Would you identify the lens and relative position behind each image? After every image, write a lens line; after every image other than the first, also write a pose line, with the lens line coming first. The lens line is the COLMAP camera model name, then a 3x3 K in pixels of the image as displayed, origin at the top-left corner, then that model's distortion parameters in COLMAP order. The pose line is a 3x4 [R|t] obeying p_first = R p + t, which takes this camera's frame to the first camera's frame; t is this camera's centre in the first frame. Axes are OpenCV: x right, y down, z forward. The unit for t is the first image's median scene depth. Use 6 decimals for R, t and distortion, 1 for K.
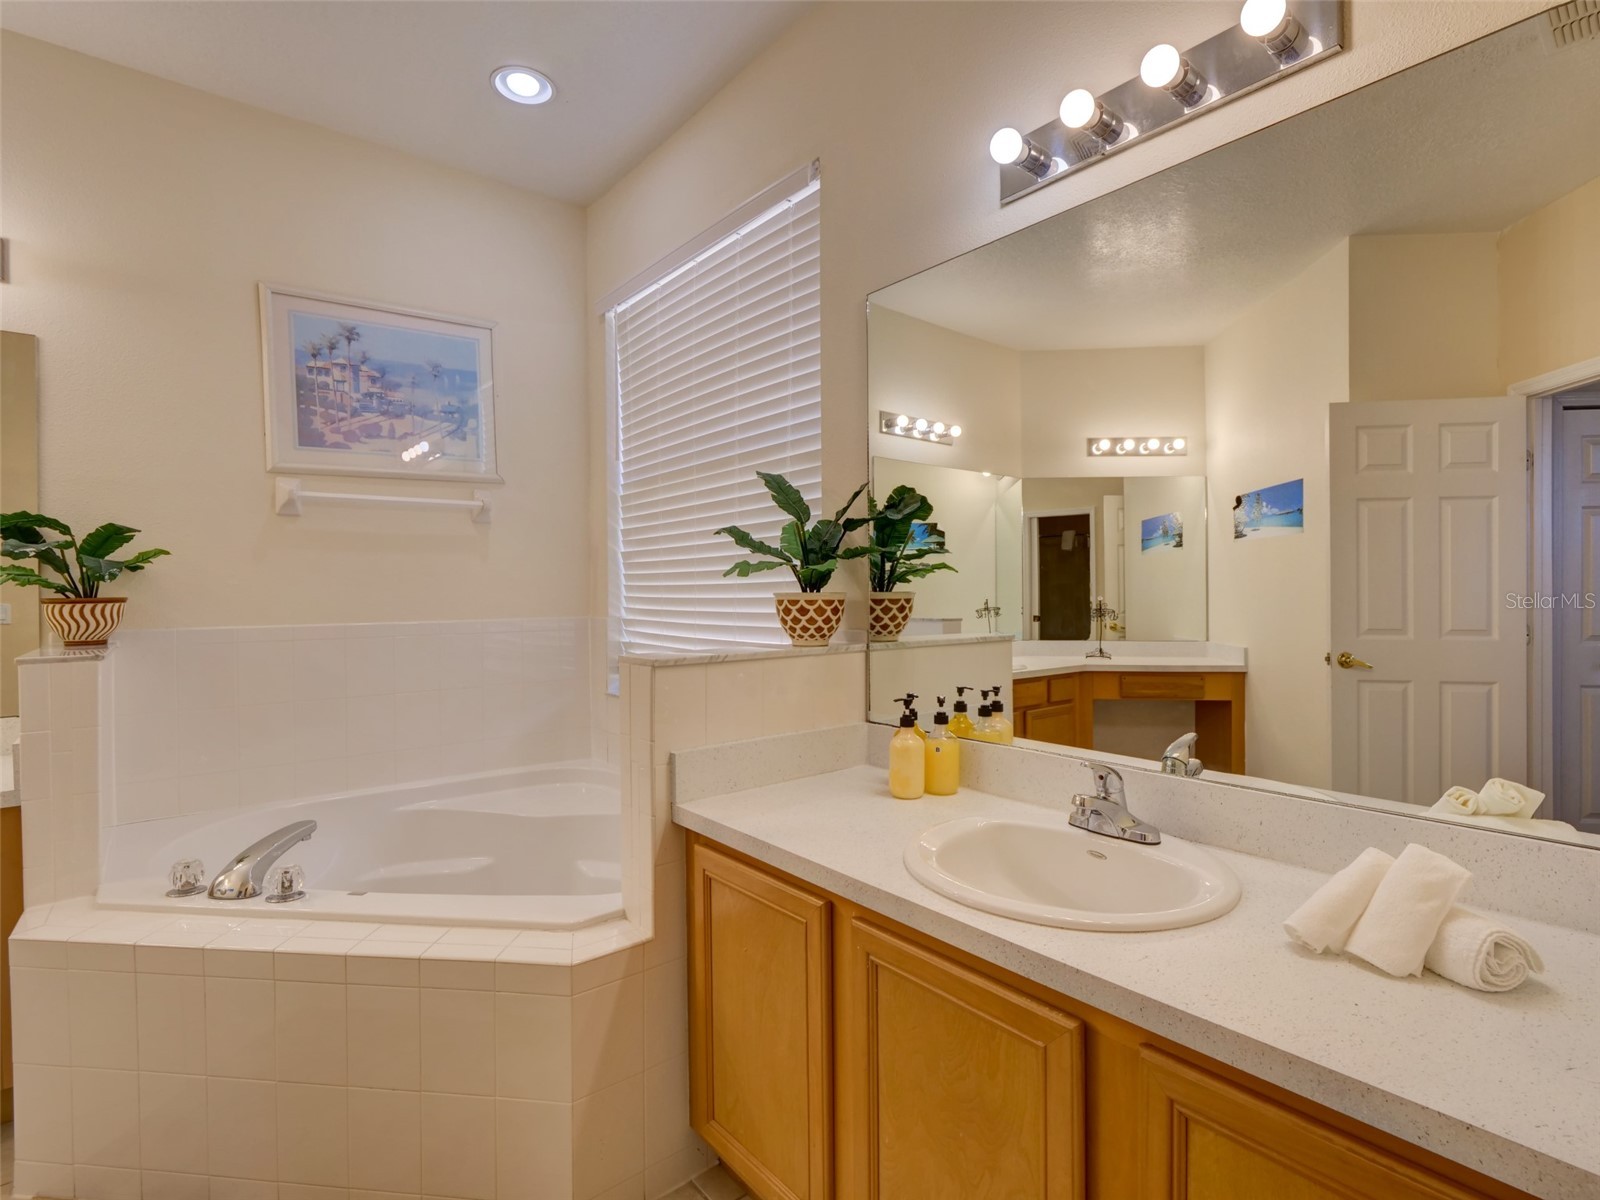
lens RADIAL K [[786.7, 0, 800.0], [0, 786.7, 600.0], [0, 0, 1]] dist [-0.004840, -0.001541]
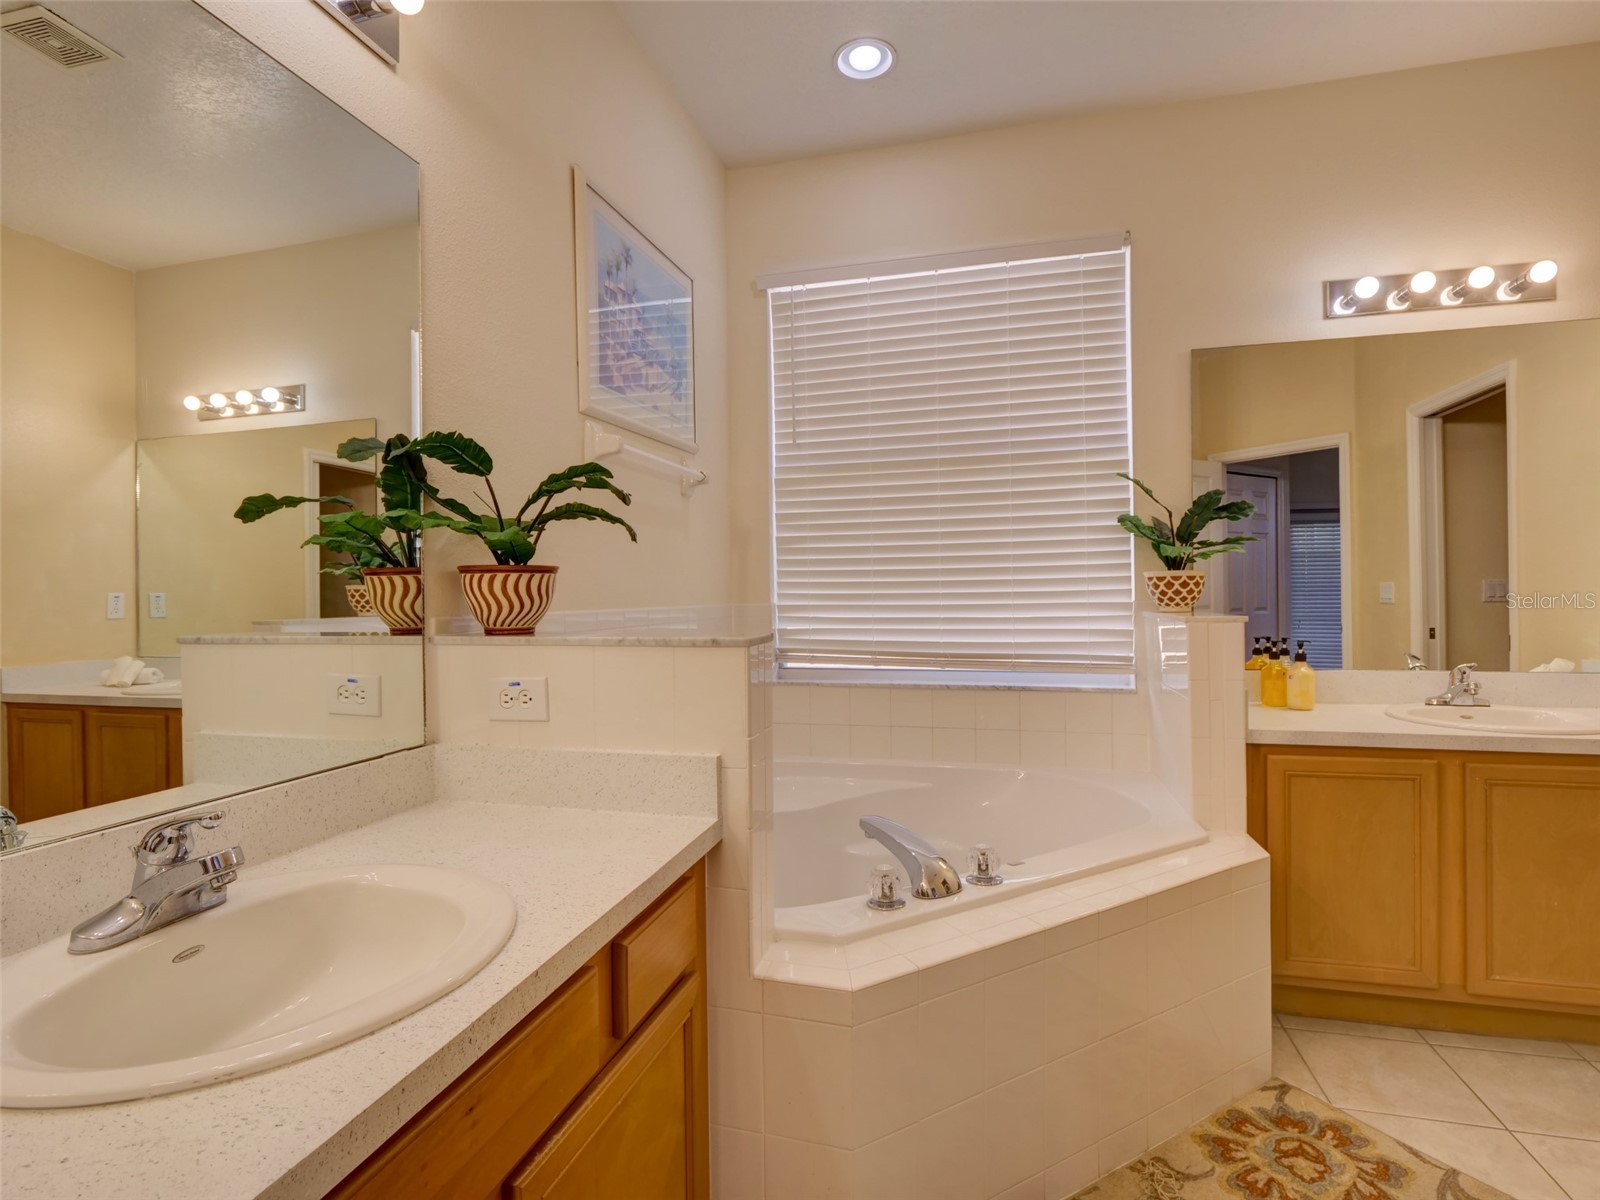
lens RADIAL K [[786.7, 0, 800.0], [0, 786.7, 600.0], [0, 0, 1]] dist [-0.004840, -0.001541]
pose [[0.804658, -0.006124, 0.593708, -1.237762], [0.014215, 0.999859, -0.008952, 0.040968], [-0.593569, 0.015643, 0.804631, 0.322503]]
